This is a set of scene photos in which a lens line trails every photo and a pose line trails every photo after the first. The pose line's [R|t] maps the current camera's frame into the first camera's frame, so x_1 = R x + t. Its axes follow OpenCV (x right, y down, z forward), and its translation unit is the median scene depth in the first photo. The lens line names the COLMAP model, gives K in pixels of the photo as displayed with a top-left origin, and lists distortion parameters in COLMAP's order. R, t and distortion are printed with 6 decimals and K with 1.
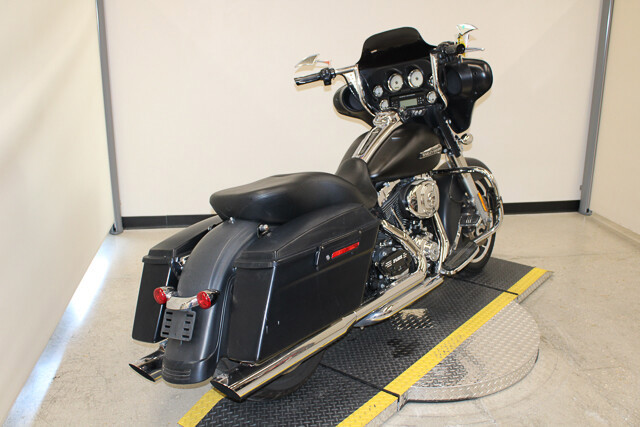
lens RADIAL K [[613.3, 0, 320.6], [0, 613.3, 234.3], [0, 0, 1]] dist [-0.066655, 0.000000]
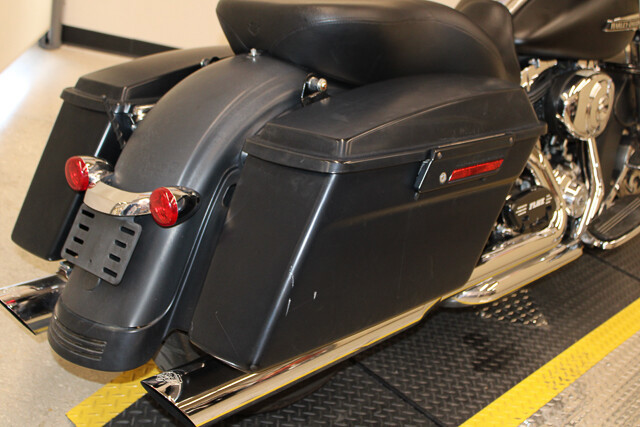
lens RADIAL K [[785.1, 0, 319.8], [0, 785.1, 211.8], [0, 0, 1]] dist [-0.069848, 0.000000]
pose [[0.973356, 0.228515, 0.018919, -0.077148], [-0.229168, 0.966715, 0.113775, 0.014982], [0.007710, -0.115079, 0.993326, 0.367874]]
